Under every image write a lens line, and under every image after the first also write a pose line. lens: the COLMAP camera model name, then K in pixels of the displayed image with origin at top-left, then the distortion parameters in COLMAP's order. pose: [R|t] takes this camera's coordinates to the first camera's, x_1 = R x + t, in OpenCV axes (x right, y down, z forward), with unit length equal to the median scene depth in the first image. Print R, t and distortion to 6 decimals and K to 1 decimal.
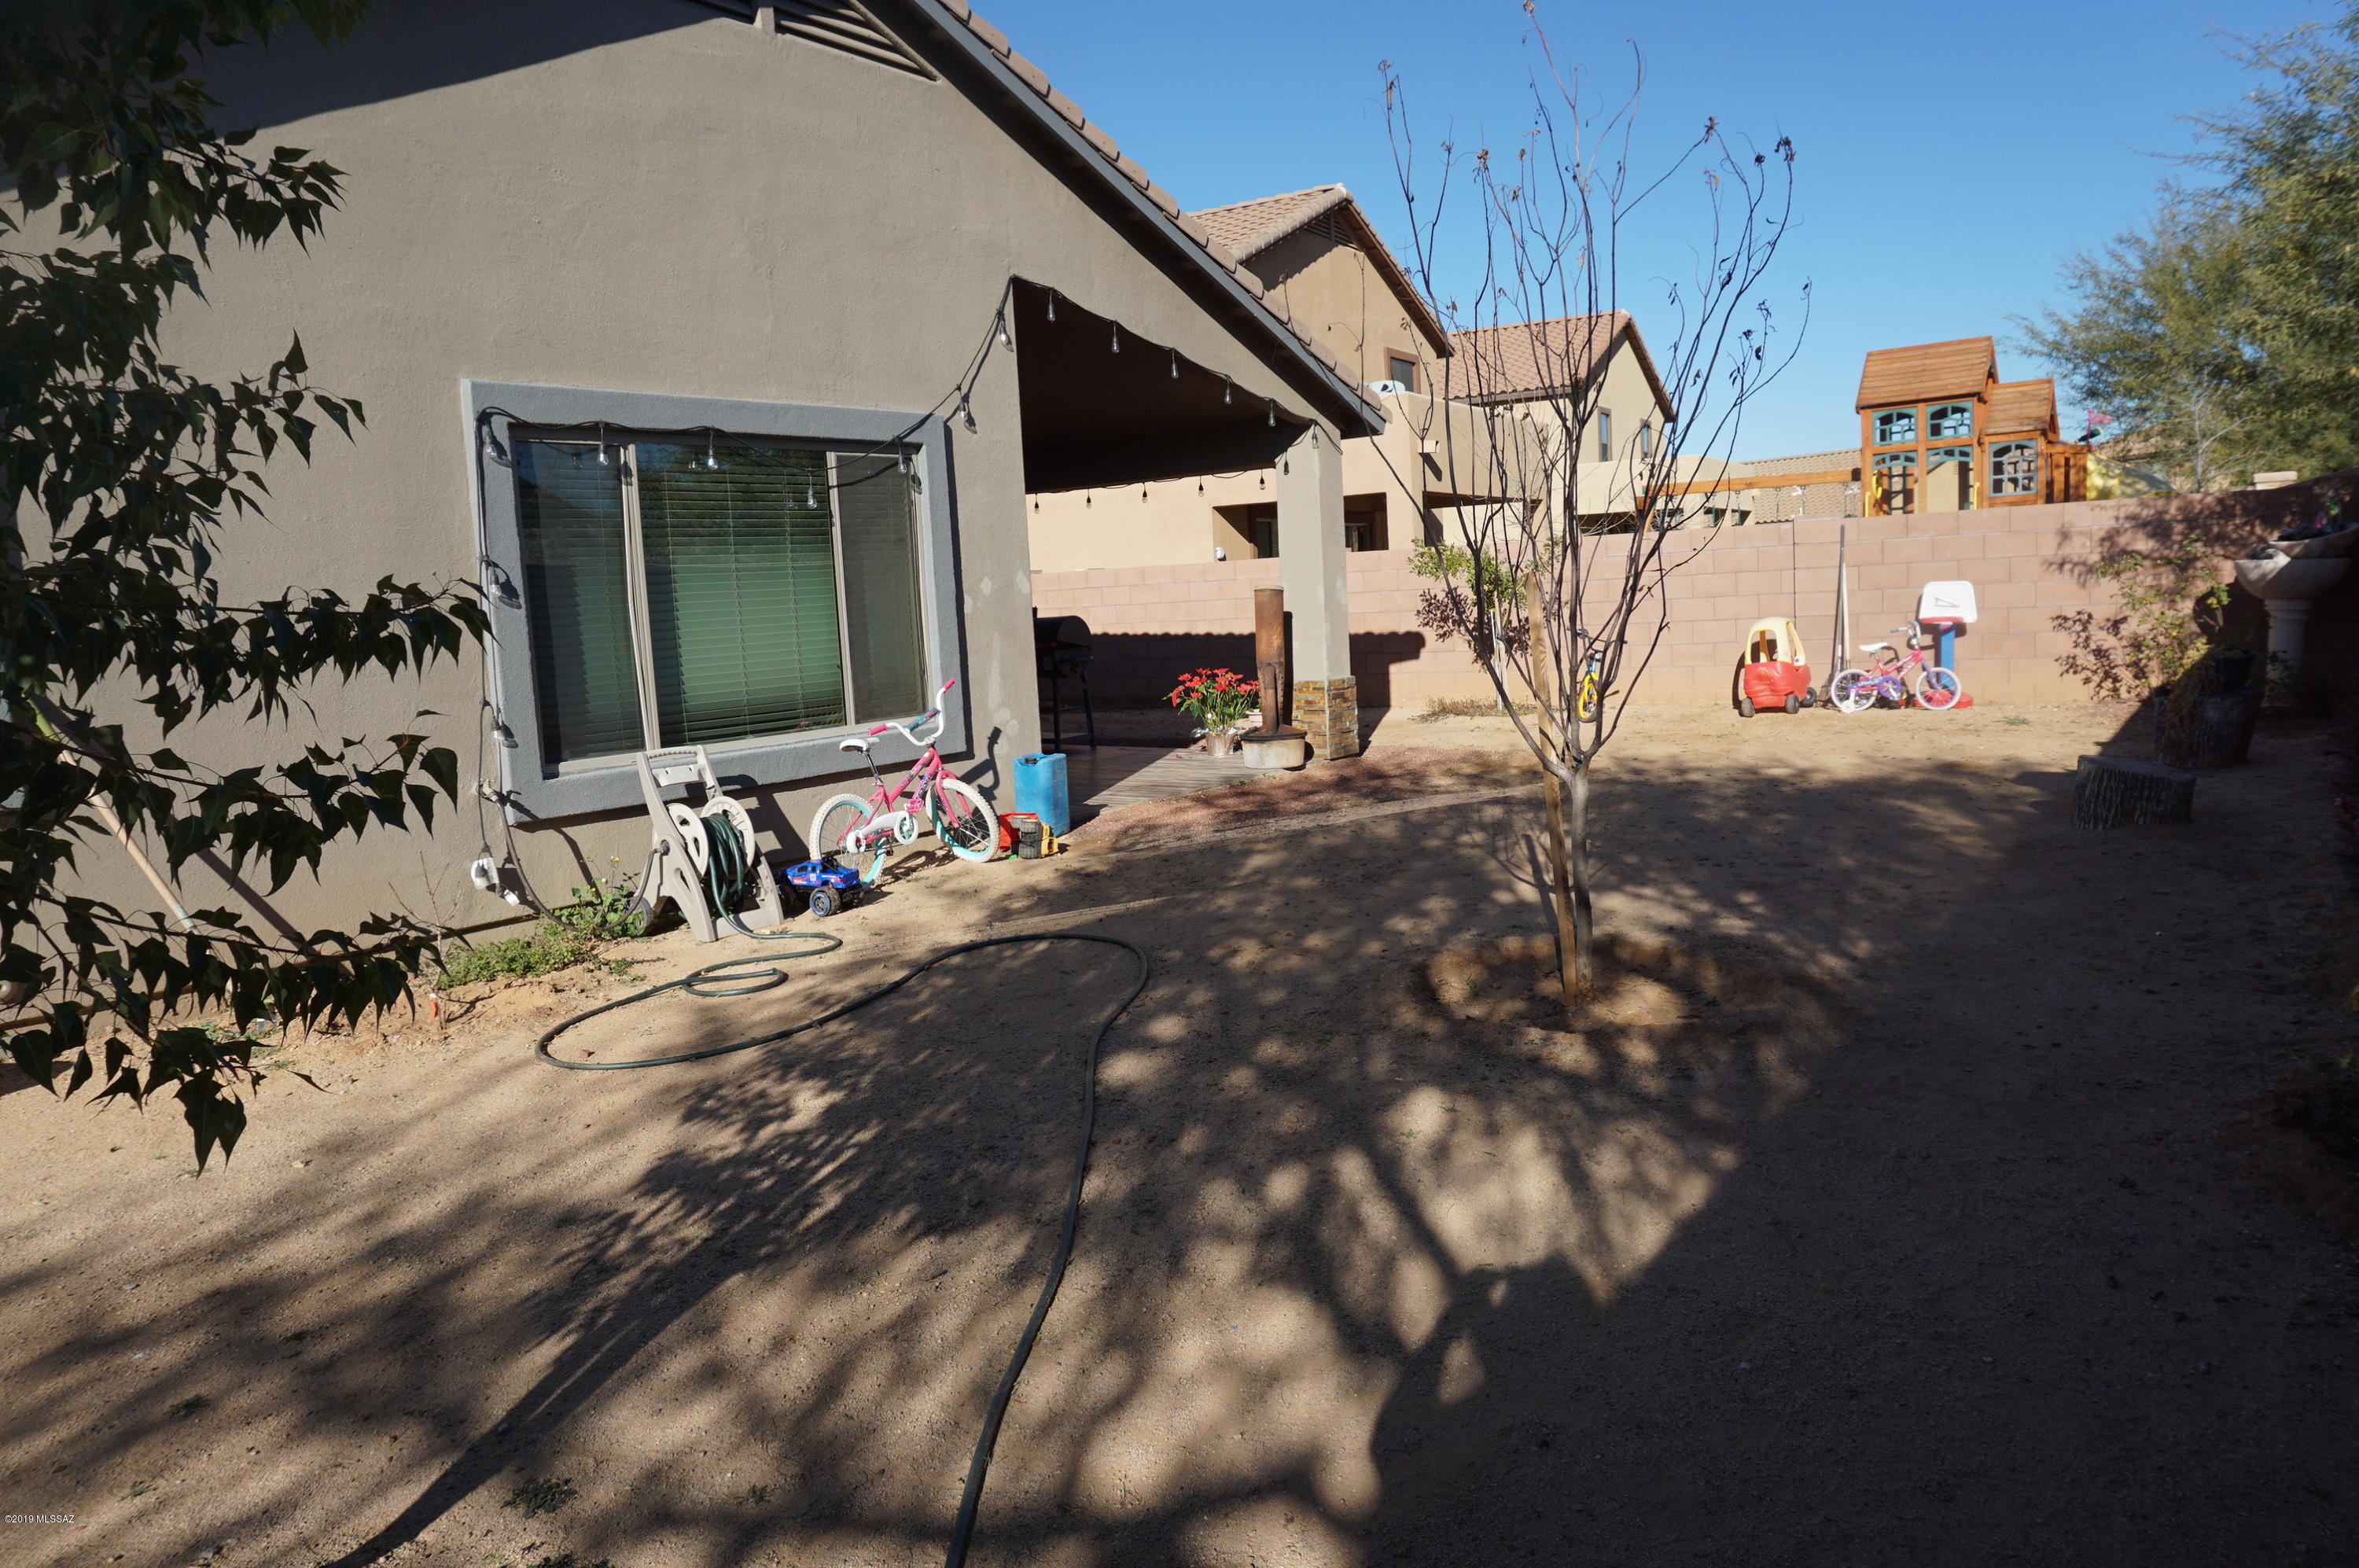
lens RADIAL K [[1570.5, 0, 1170.4], [0, 1570.5, 782.1], [0, 0, 1]] dist [-0.050968, 0.033837]
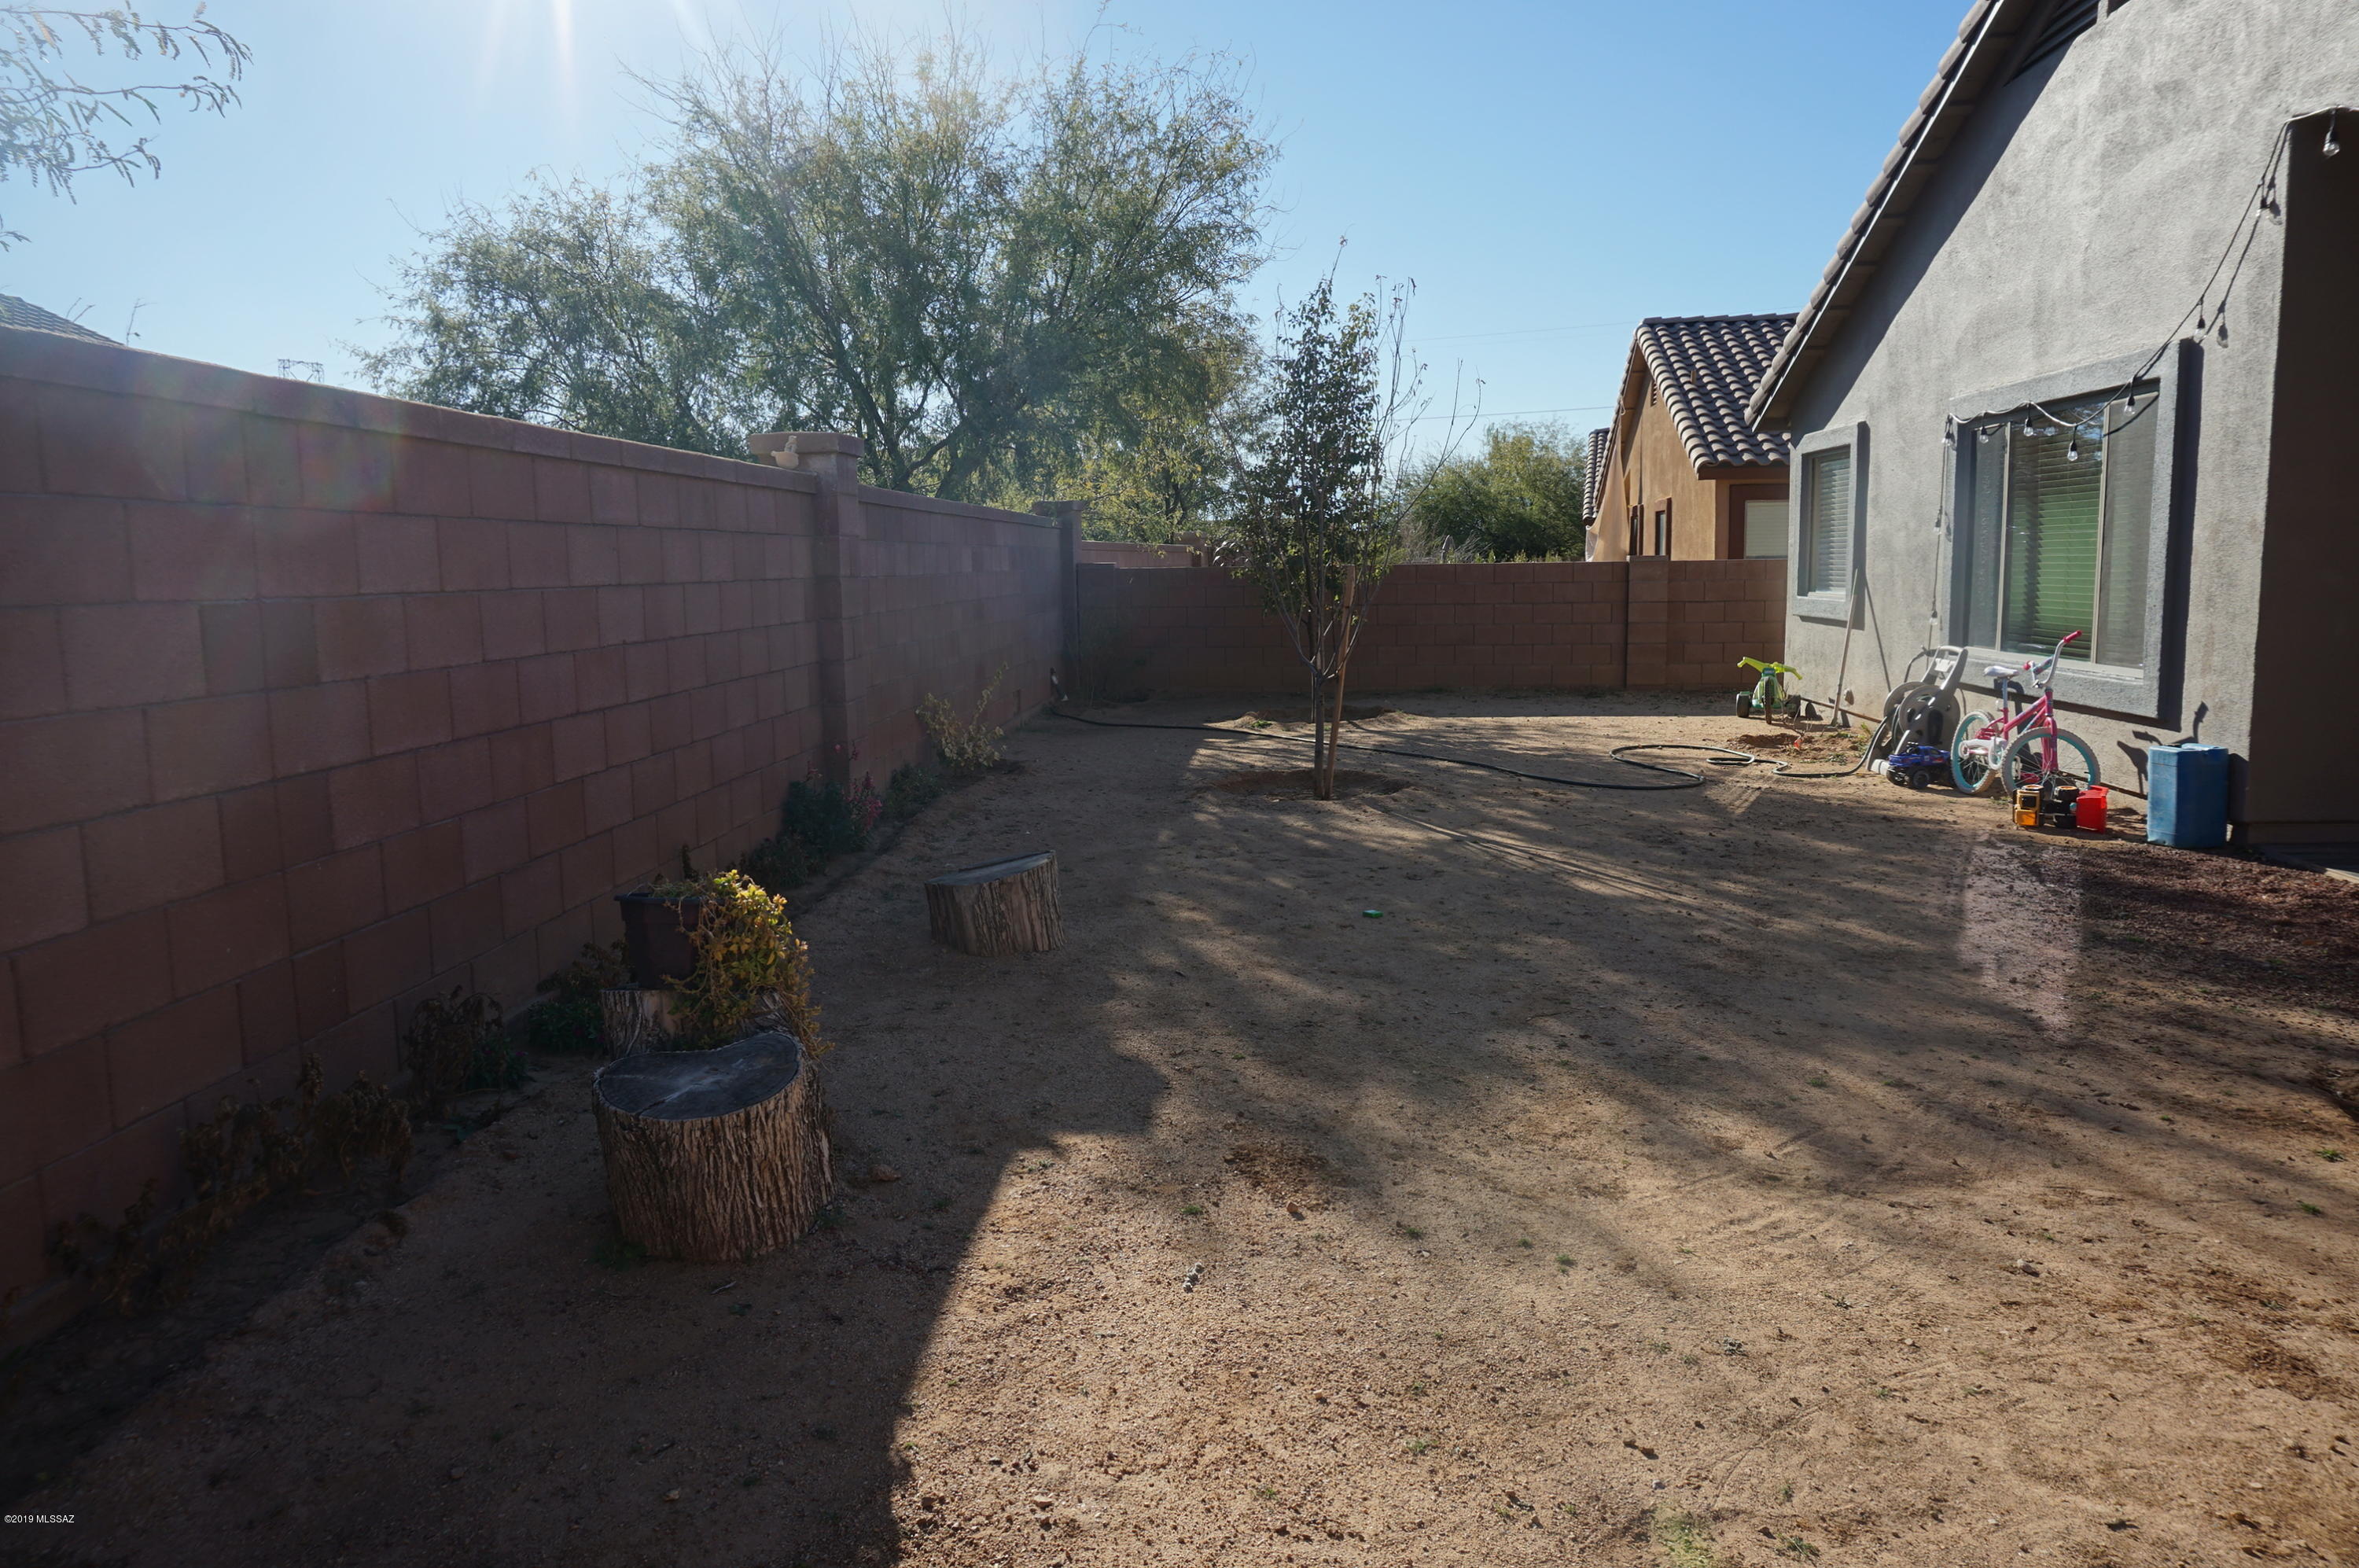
lens RADIAL K [[1570.5, 0, 1170.4], [0, 1570.5, 782.1], [0, 0, 1]] dist [-0.050968, 0.033837]
pose [[-0.847183, 0.154995, -0.508191, 0.902262], [0.017323, 0.964051, 0.265151, -0.256861], [0.531019, 0.215829, -0.819413, 1.607048]]
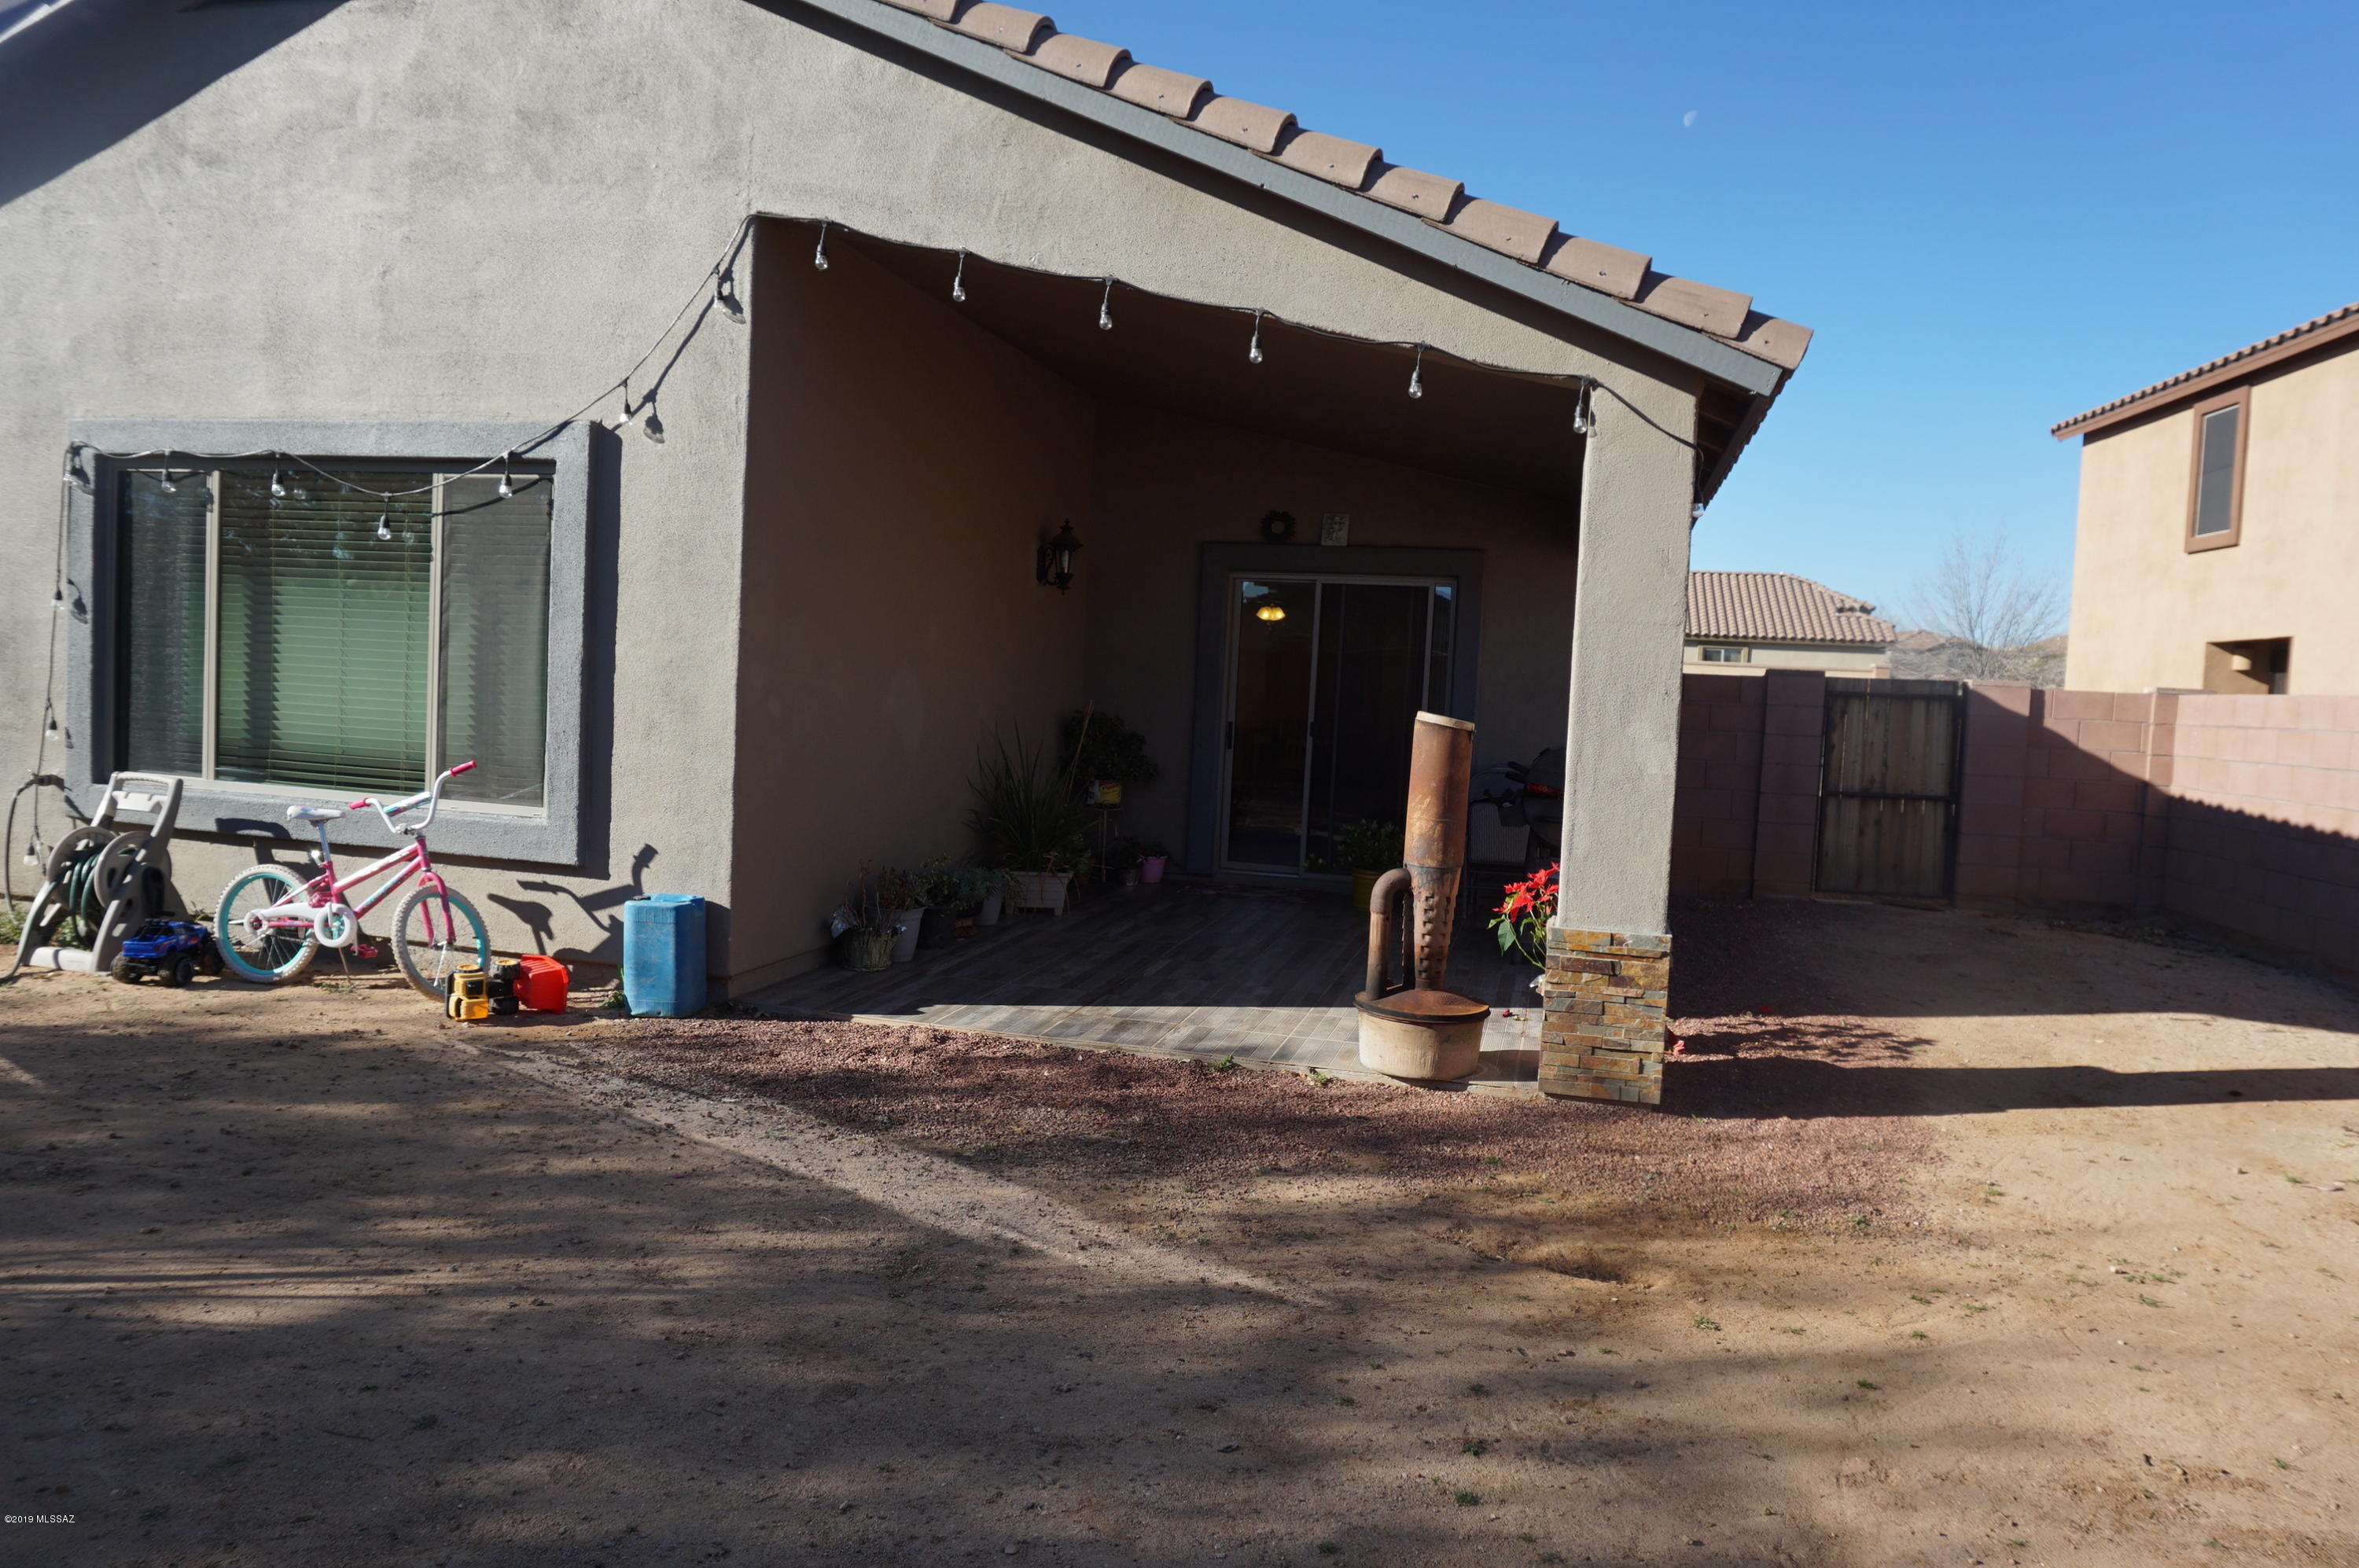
lens RADIAL K [[1570.5, 0, 1170.4], [0, 1570.5, 782.1], [0, 0, 1]] dist [-0.050968, 0.033837]
pose [[0.378544, 0.144115, -0.914295, 0.735942], [-0.181320, 0.980211, 0.079433, -0.190347], [0.907650, 0.135711, 0.397184, 1.071222]]
